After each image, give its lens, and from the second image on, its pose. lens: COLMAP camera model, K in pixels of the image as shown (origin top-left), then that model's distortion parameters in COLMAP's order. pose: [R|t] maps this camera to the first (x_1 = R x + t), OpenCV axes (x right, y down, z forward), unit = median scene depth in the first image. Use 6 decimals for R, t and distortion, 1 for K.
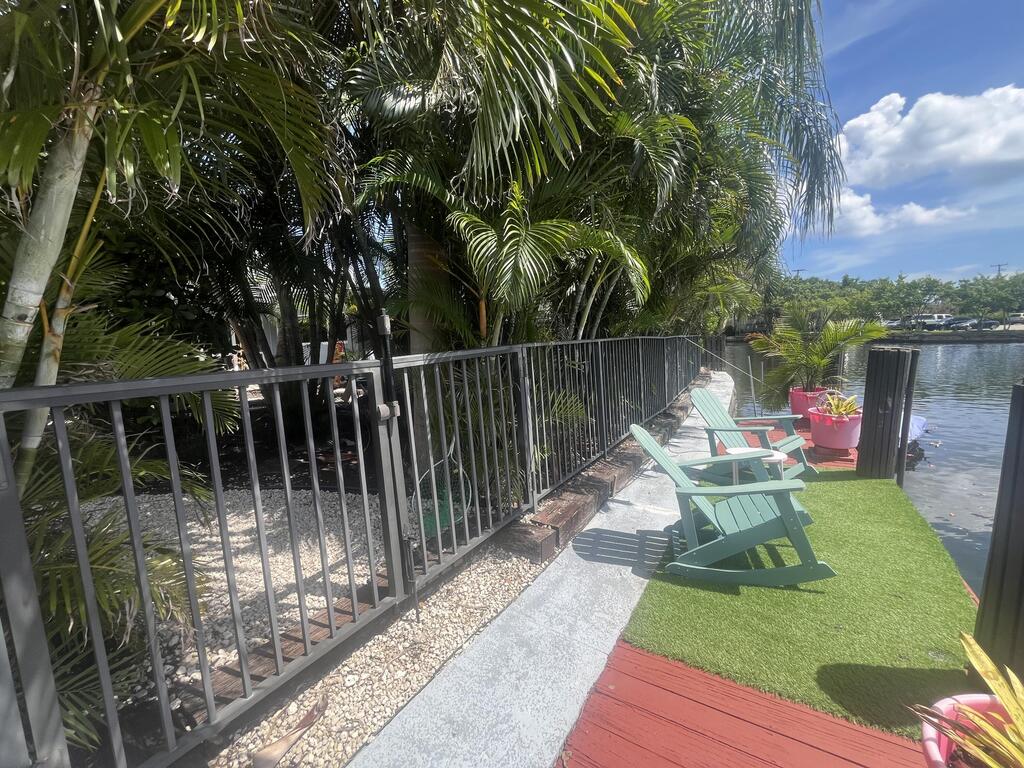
lens RADIAL K [[414.1, 0, 512.0], [0, 414.1, 384.0], [0, 0, 1]] dist [-0.005152, 0.000166]
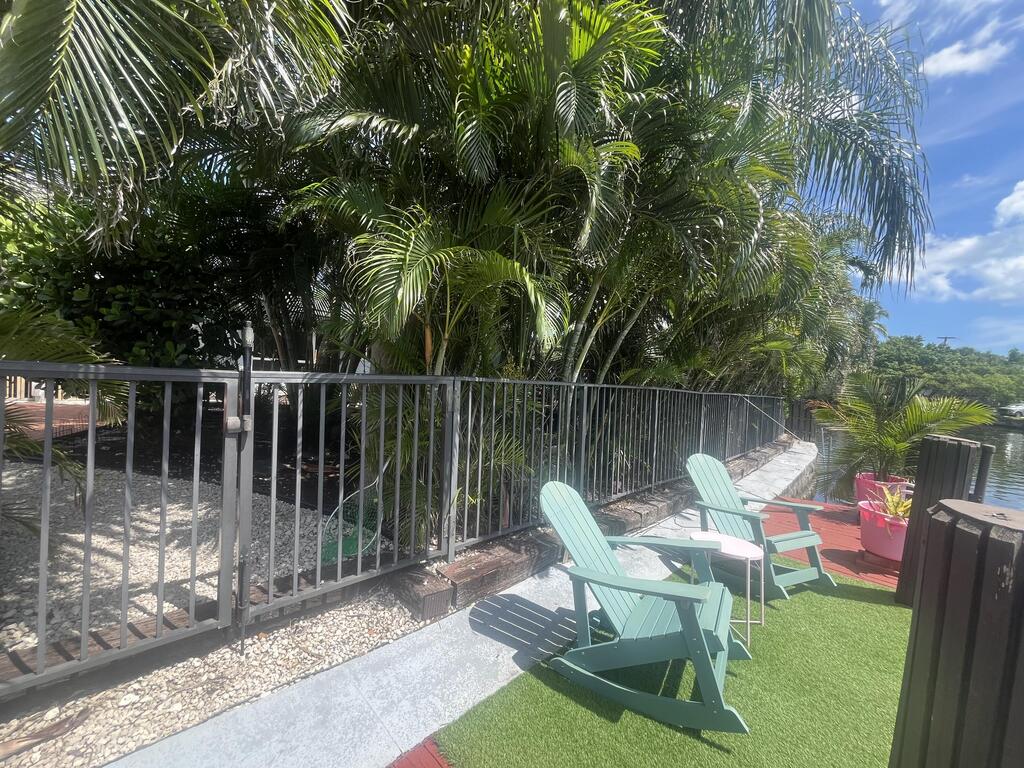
lens RADIAL K [[414.1, 0, 512.0], [0, 414.1, 384.0], [0, 0, 1]] dist [-0.005152, 0.000166]
pose [[0.971429, 0.116710, -0.206652, 0.347549], [-0.133802, 0.988482, -0.070713, -0.030809], [0.196019, 0.096343, 0.975856, 0.108827]]
